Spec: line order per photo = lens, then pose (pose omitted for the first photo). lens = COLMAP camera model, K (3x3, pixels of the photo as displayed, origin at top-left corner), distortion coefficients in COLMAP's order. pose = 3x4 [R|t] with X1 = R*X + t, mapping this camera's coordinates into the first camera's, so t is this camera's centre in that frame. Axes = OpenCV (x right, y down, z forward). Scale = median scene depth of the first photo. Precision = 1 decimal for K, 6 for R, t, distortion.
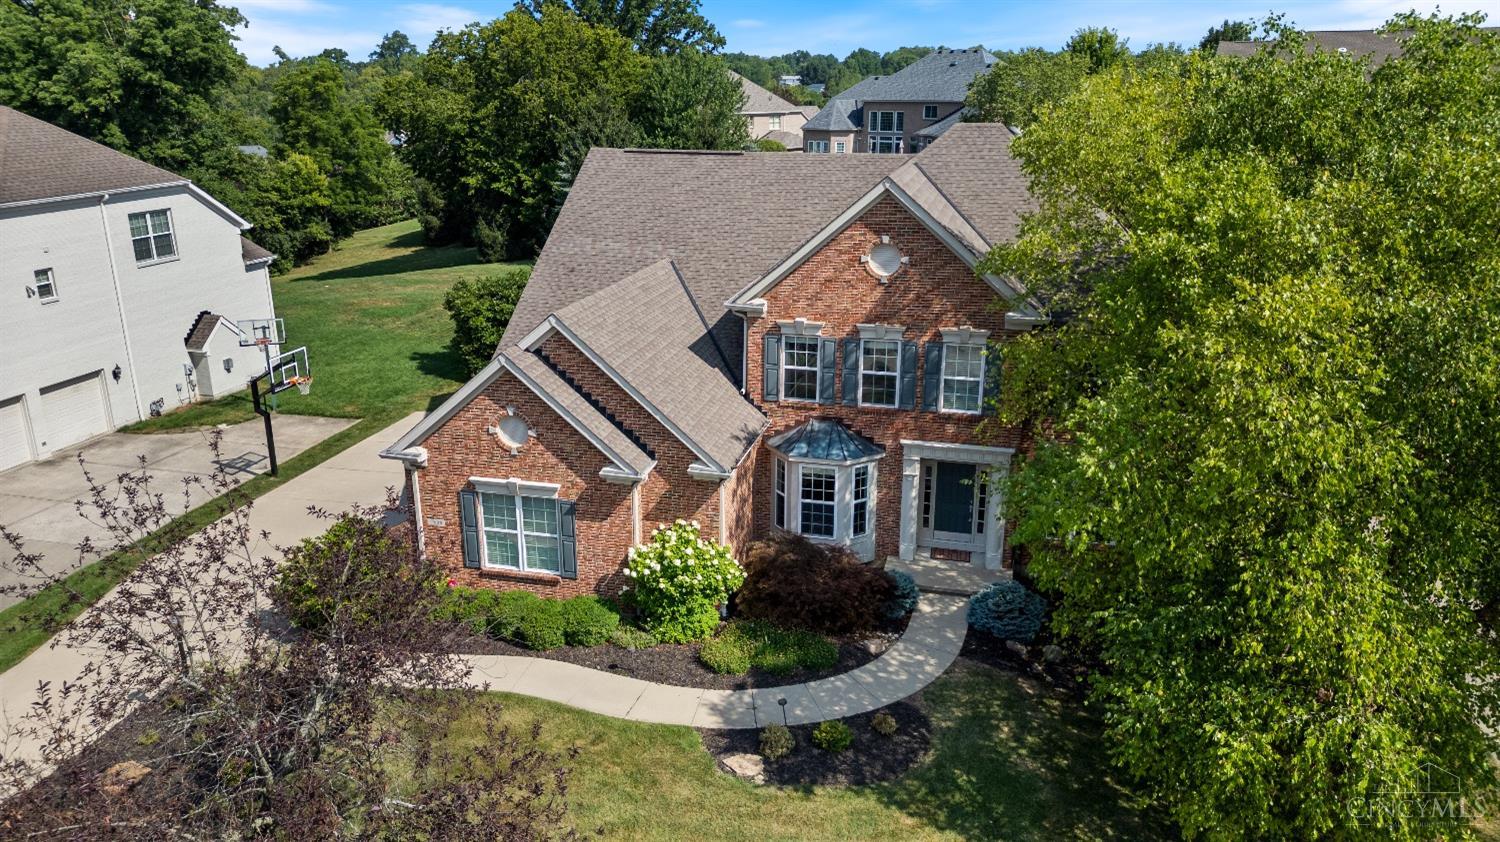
lens RADIAL K [[1056.4, 0, 750.0], [0, 1056.4, 421.0], [0, 0, 1]] dist [0.003711, 0.000588]
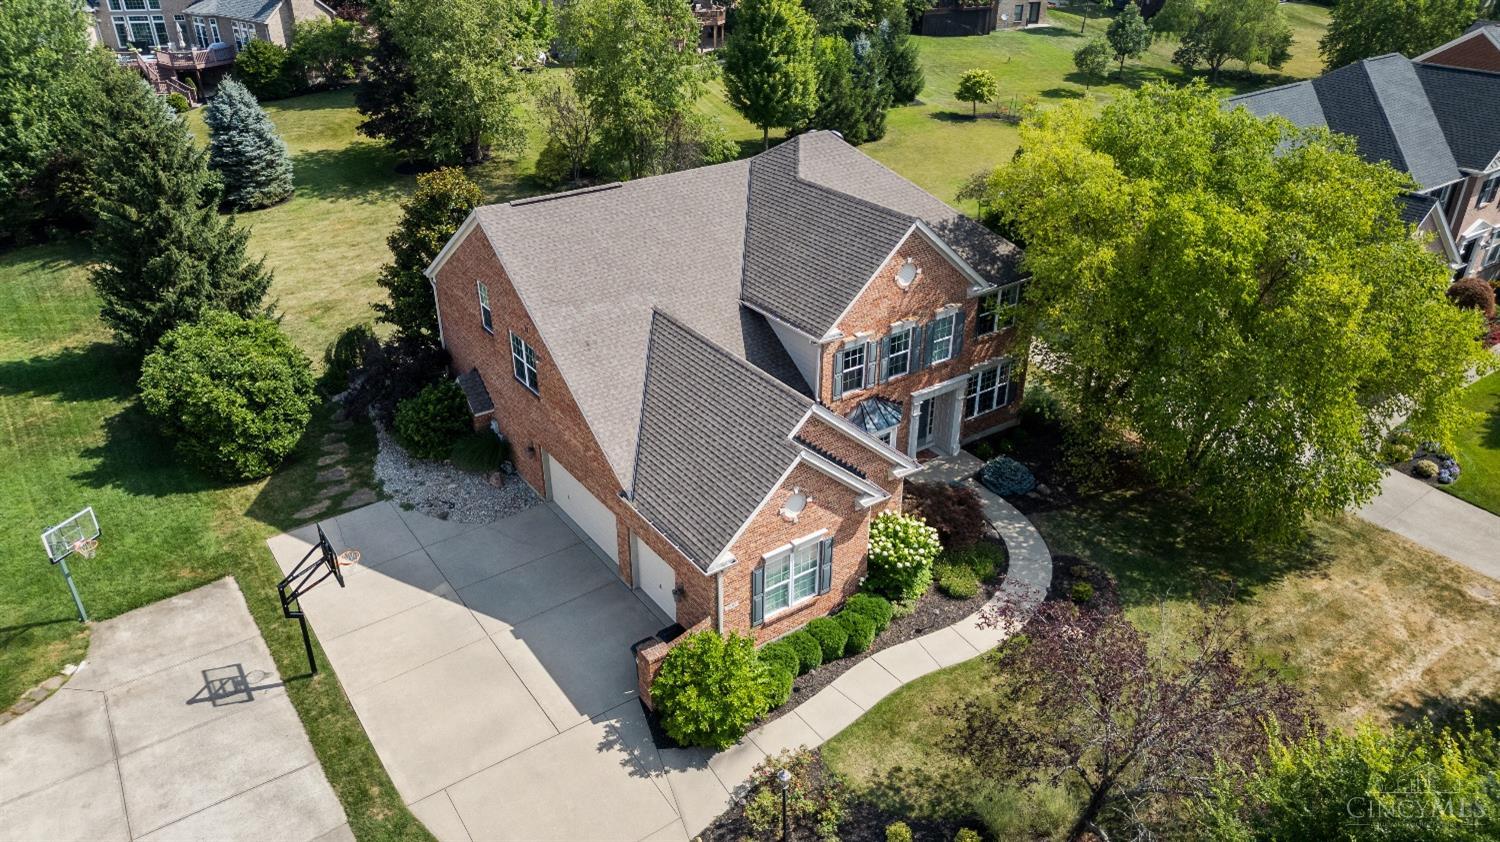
lens RADIAL K [[1056.4, 0, 750.0], [0, 1056.4, 421.0], [0, 0, 1]] dist [0.003711, 0.000588]
pose [[0.653904, -0.359019, 0.665969, -1.005251], [0.234153, 0.933056, 0.273092, -0.408506], [-0.719431, -0.022637, 0.694195, 0.212516]]
